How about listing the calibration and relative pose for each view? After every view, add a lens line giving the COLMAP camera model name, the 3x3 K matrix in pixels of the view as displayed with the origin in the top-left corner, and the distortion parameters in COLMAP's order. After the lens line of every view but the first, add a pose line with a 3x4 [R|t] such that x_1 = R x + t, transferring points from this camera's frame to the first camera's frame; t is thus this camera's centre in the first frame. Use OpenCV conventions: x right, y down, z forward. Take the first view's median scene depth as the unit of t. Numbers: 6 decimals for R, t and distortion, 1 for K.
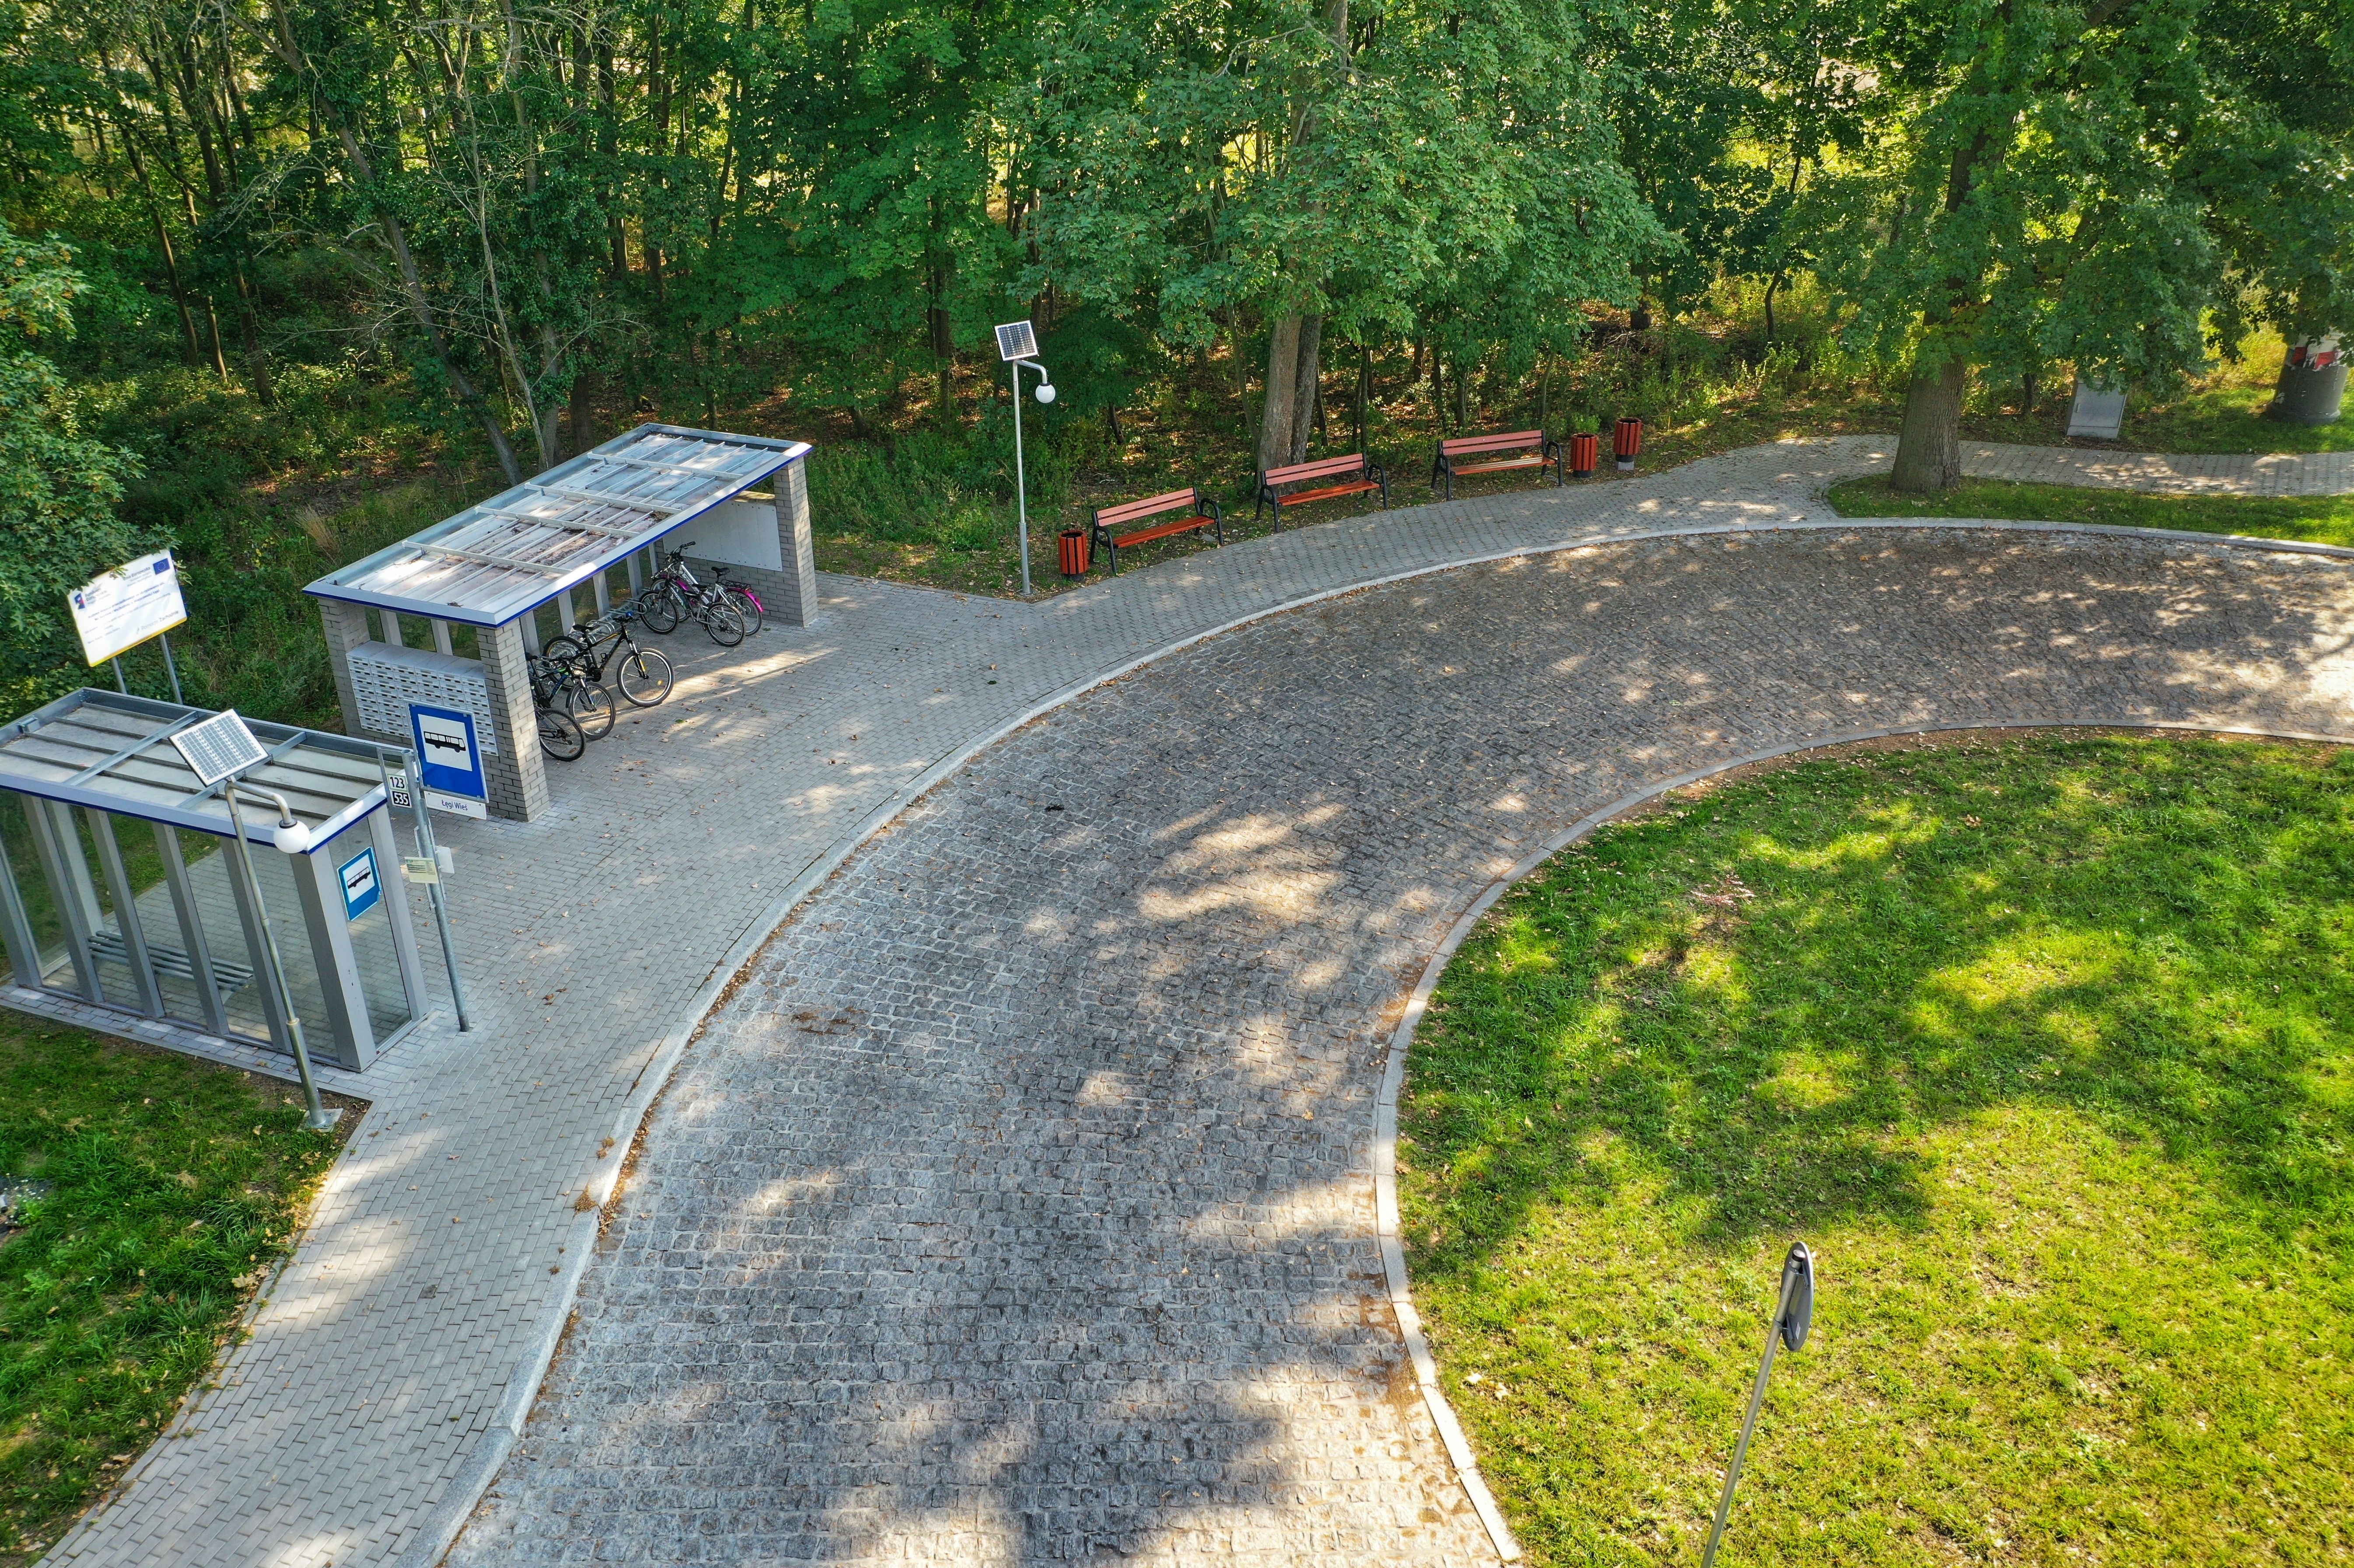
lens RADIAL K [[1888.7, 0, 1179.5], [0, 1888.7, 761.0], [0, 0, 1]] dist [0.015128, 0.007571]
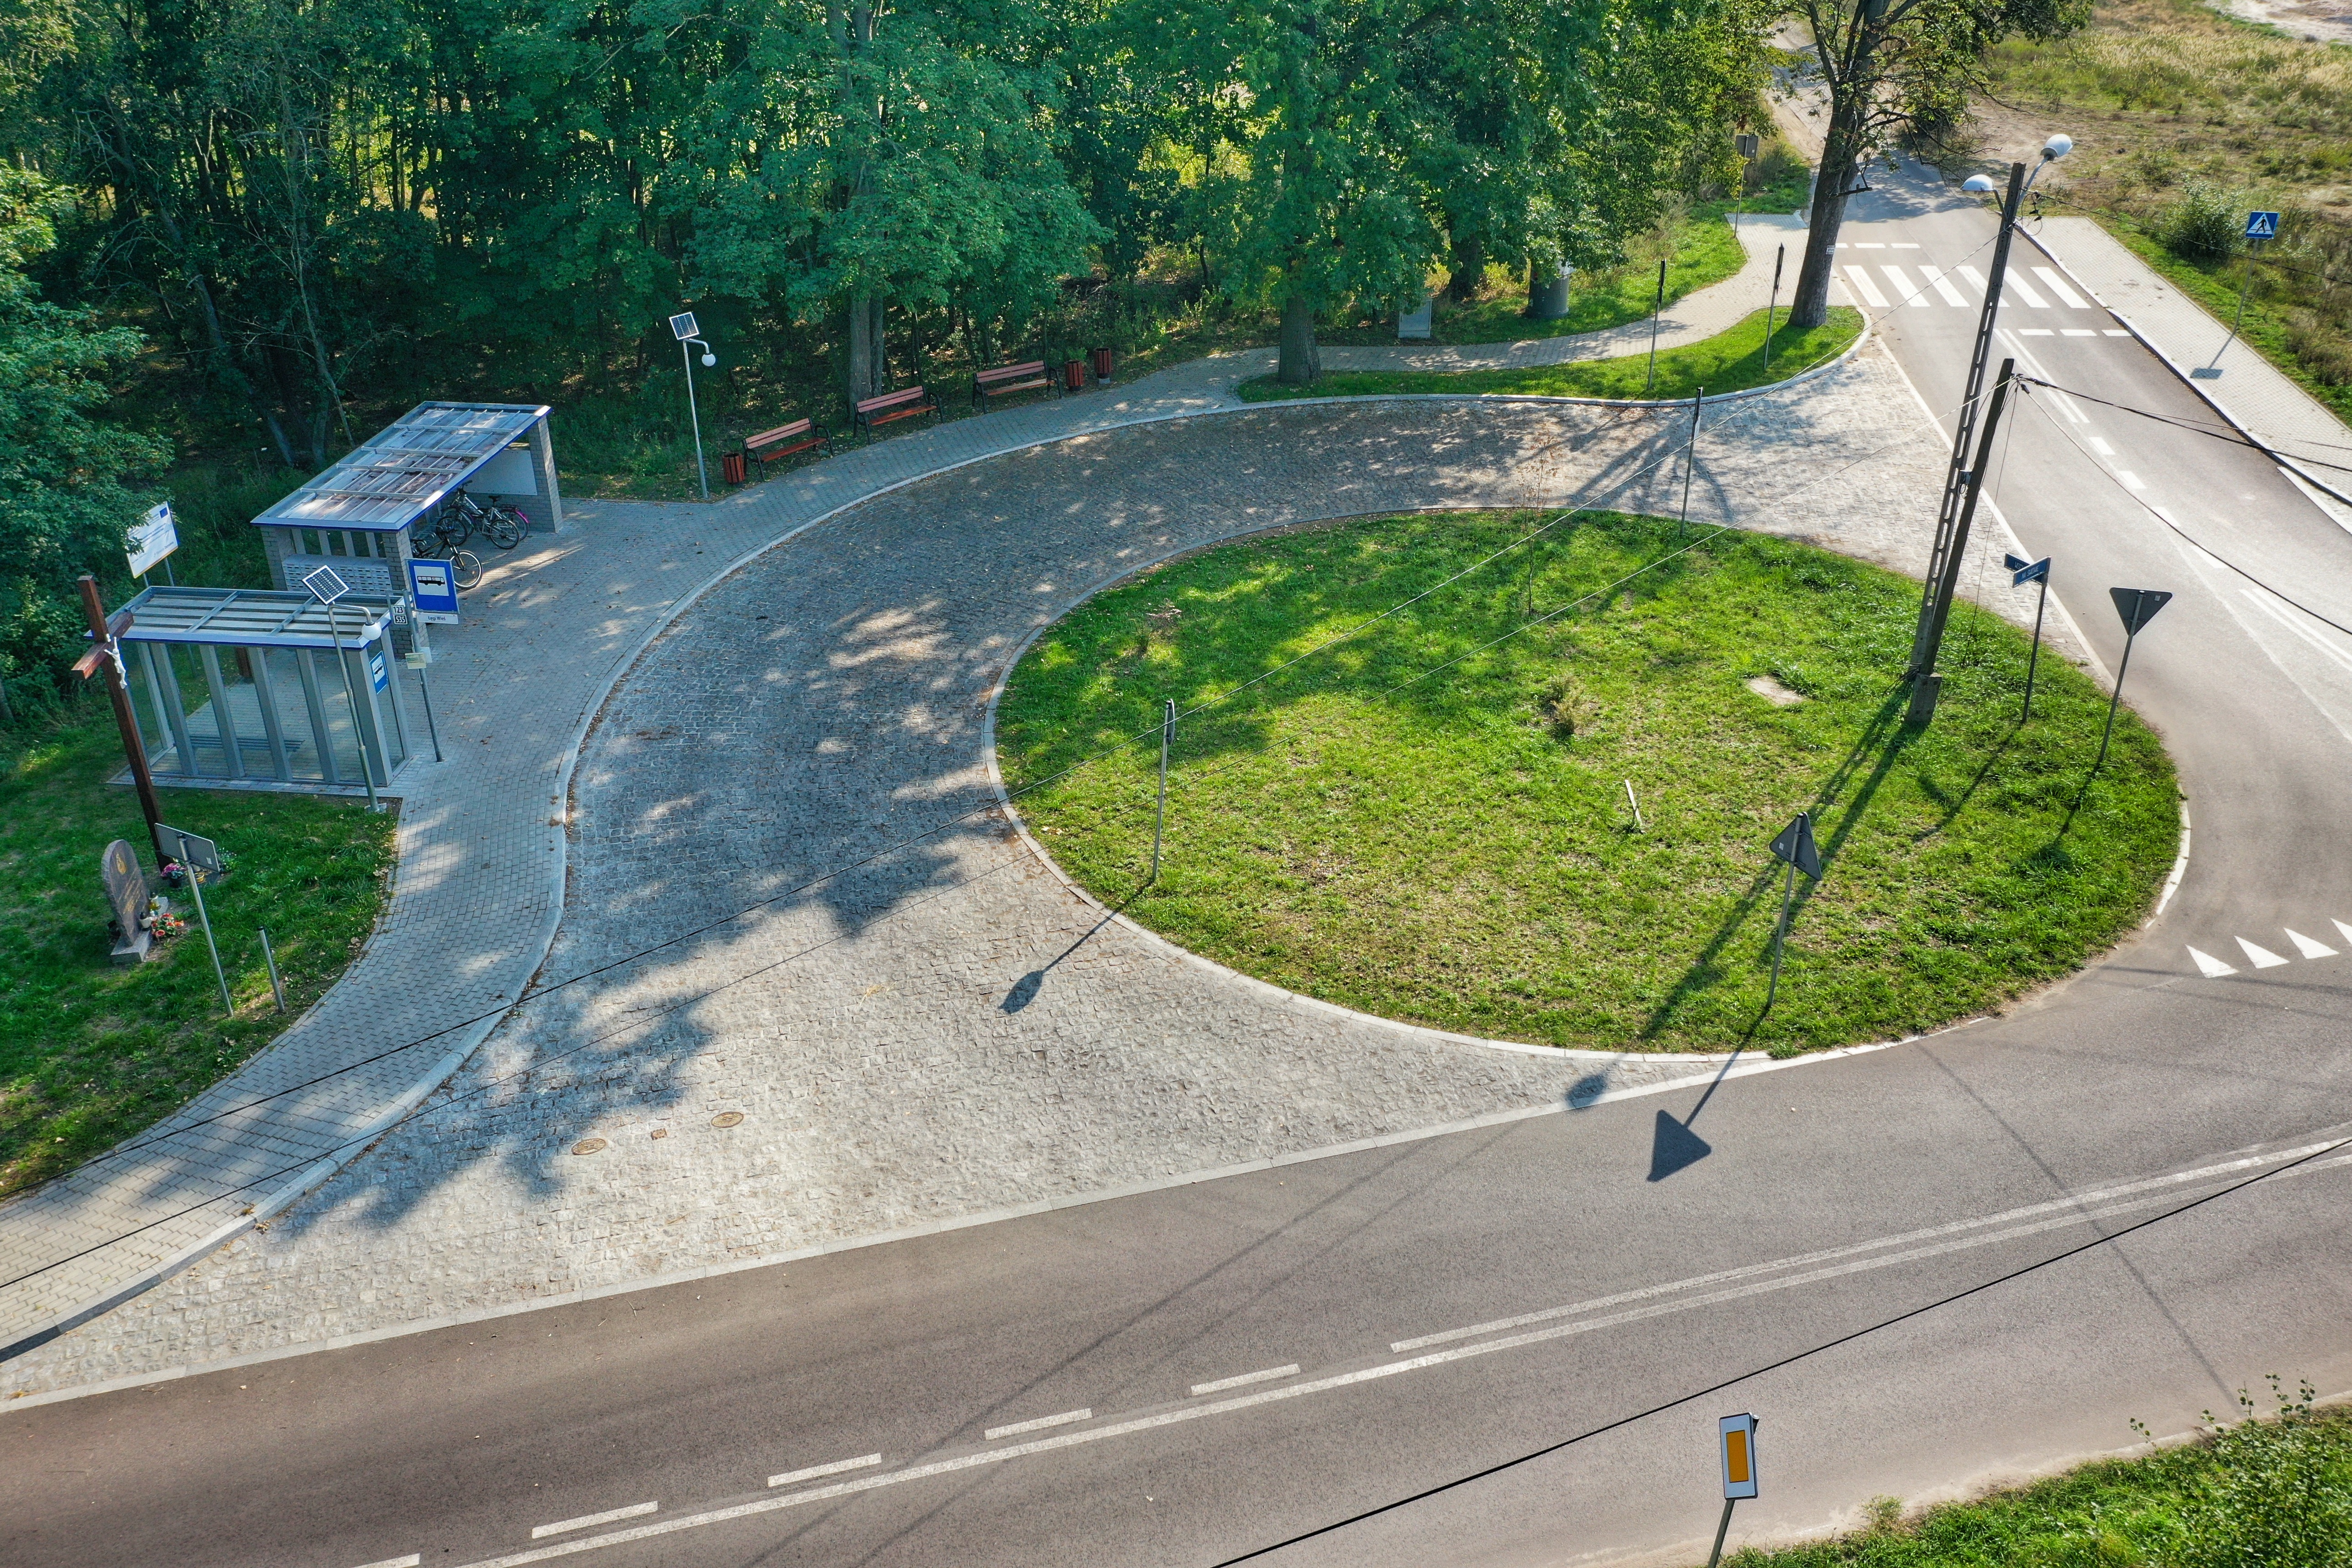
lens RADIAL K [[1887.4, 0, 1187.9], [0, 1887.4, 722.0], [0, 0, 1]] dist [0.015128, 0.007571]
pose [[0.967334, -0.119095, 0.223790, -0.089923], [0.117420, 0.992864, 0.020825, 0.127282], [-0.224673, 0.006133, 0.974415, -0.665899]]
